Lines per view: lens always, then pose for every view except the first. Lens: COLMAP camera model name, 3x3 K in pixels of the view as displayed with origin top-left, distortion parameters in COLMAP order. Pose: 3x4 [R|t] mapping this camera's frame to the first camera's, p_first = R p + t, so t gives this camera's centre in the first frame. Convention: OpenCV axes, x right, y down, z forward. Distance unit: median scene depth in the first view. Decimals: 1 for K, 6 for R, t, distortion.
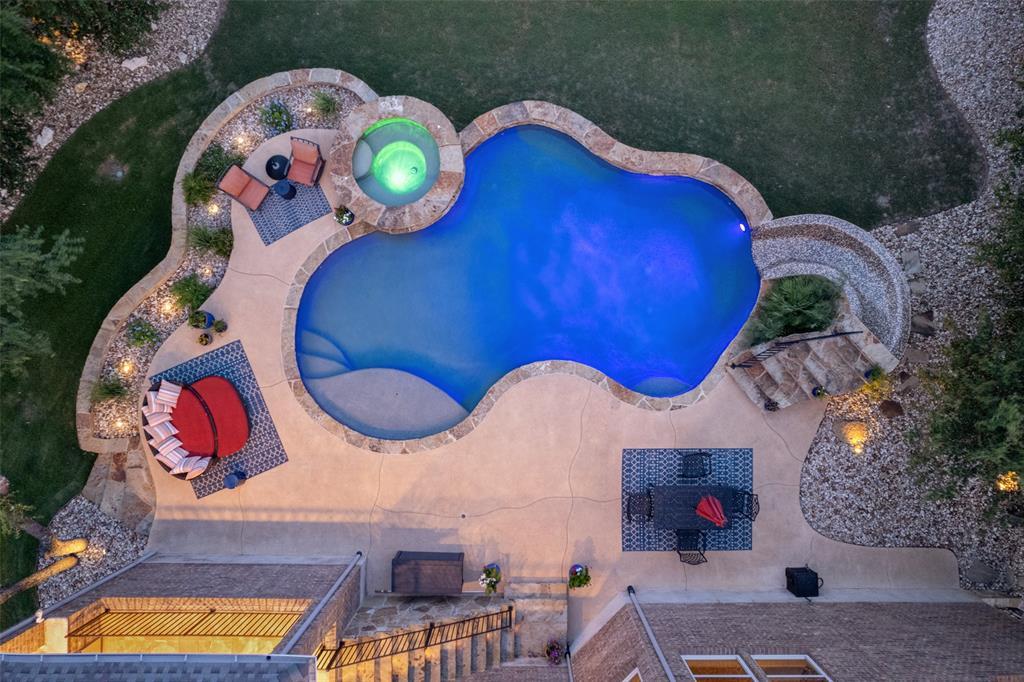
lens RADIAL K [[665.4, 0, 512.0], [0, 665.4, 341.0], [0, 0, 1]] dist [-0.090986, 0.085472]
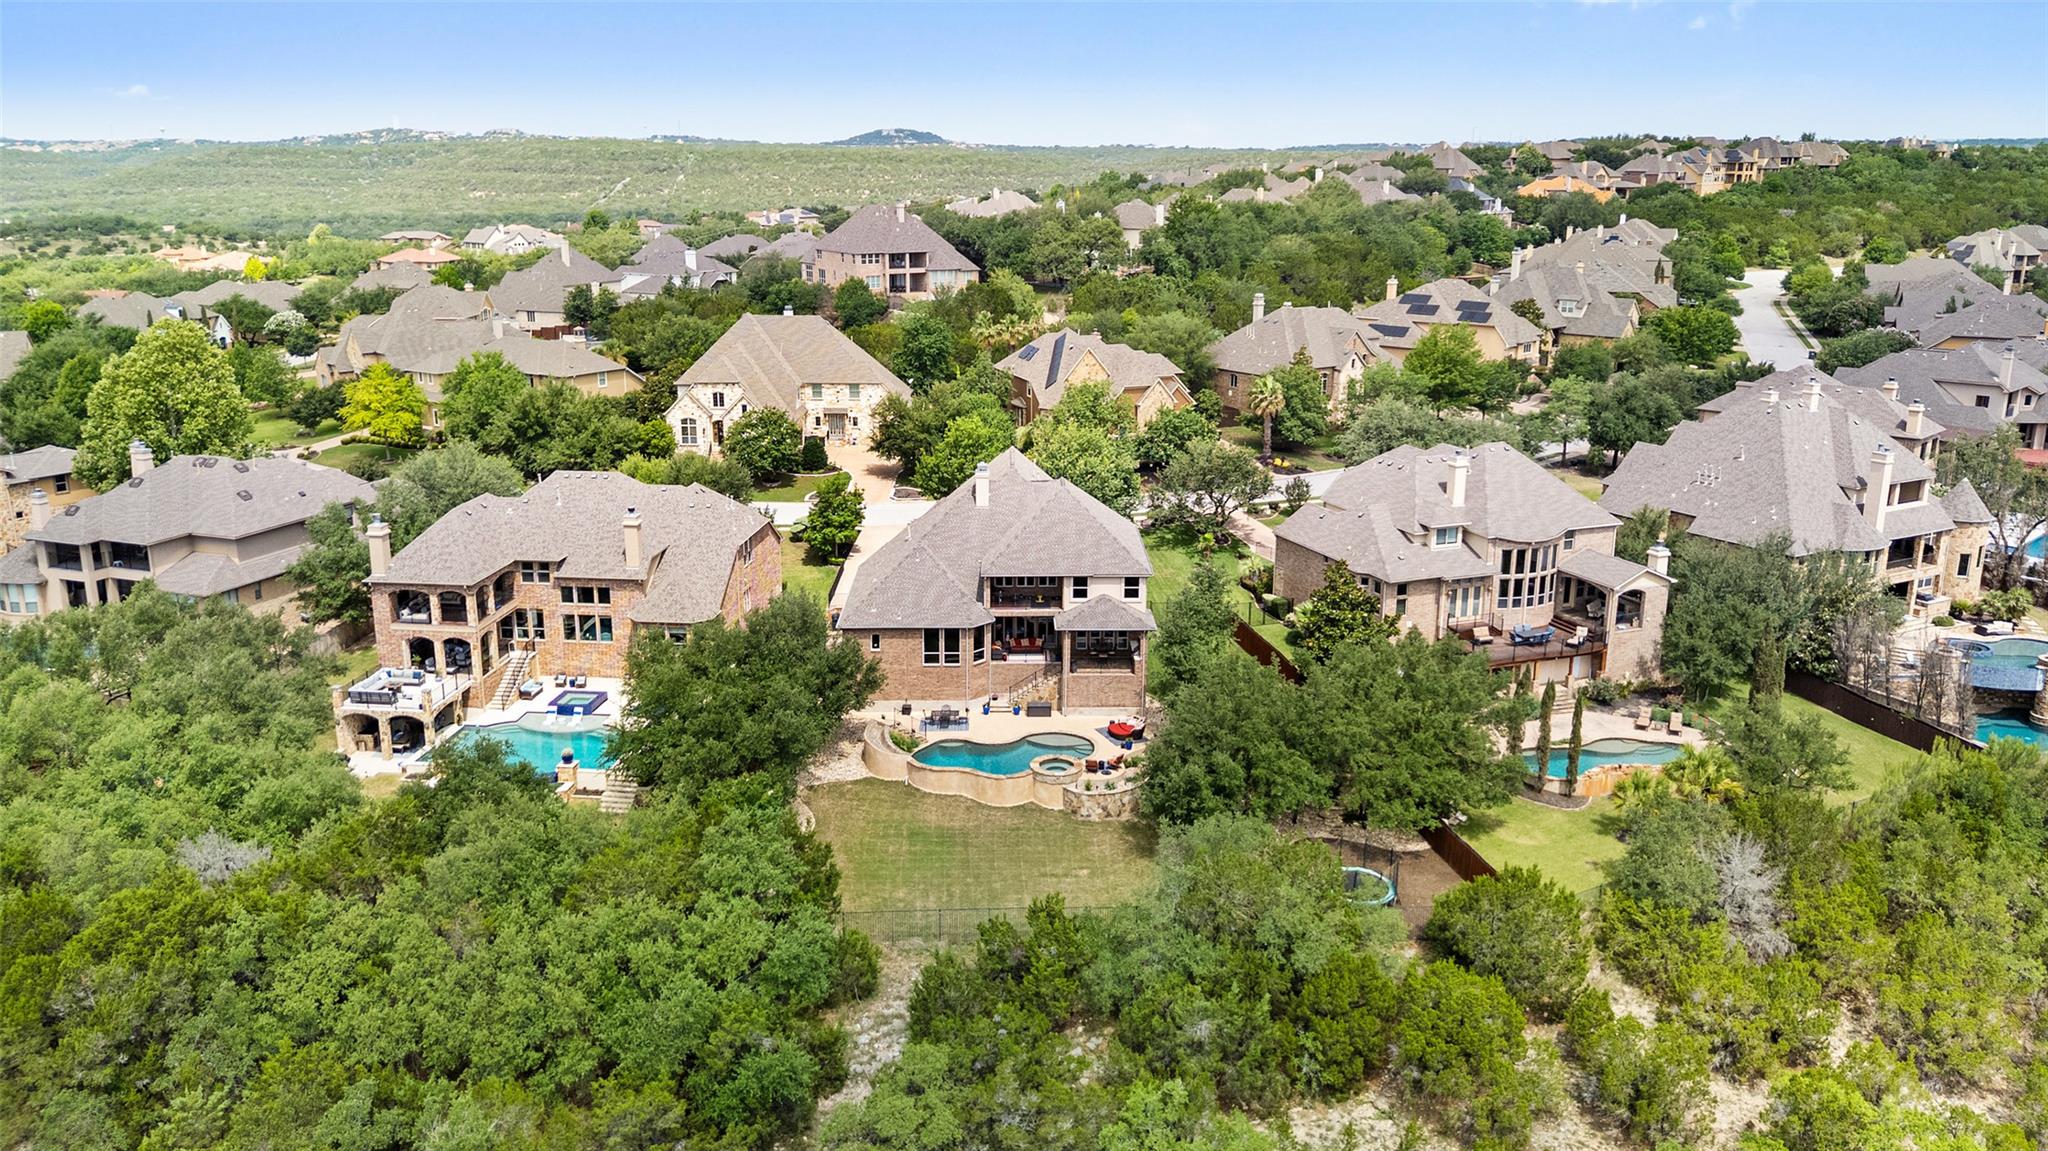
lens RADIAL K [[1392.9, 0, 1024.0], [0, 1392.9, 575.5], [0, 0, 1]] dist [0.001558, 0.000549]
pose [[-0.999979, 0.000709, -0.006424, -0.022115], [-0.006419, -0.224450, 0.974464, -5.107877], [-0.000751, 0.974485, 0.224450, -0.863049]]
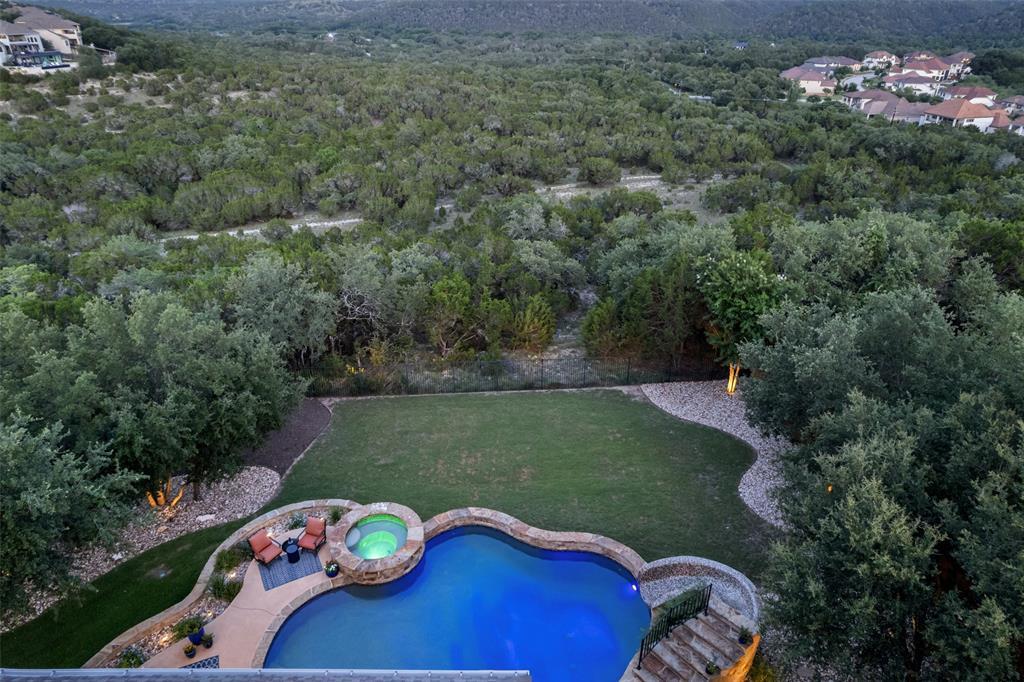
lens RADIAL K [[665.4, 0, 512.0], [0, 665.4, 341.0], [0, 0, 1]] dist [-0.090986, 0.085472]
pose [[0.999959, -0.001509, 0.008914, 0.104619], [0.008536, 0.482293, -0.875969, 0.771439], [-0.002977, 0.876009, 0.482286, -0.056704]]
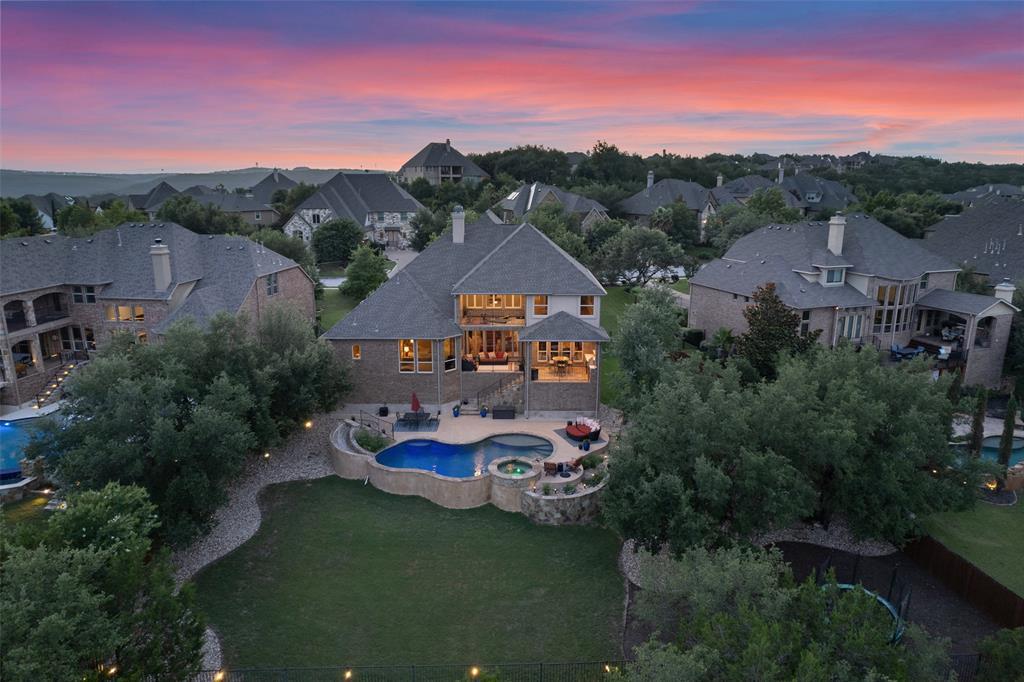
lens RADIAL K [[665.4, 0, 512.0], [0, 665.4, 341.0], [0, 0, 1]] dist [-0.090986, 0.085472]
pose [[-0.999984, -0.001758, 0.005348, -0.174581], [0.005596, -0.206245, 0.978484, -2.551800], [-0.000617, 0.978499, 0.206252, 0.014084]]
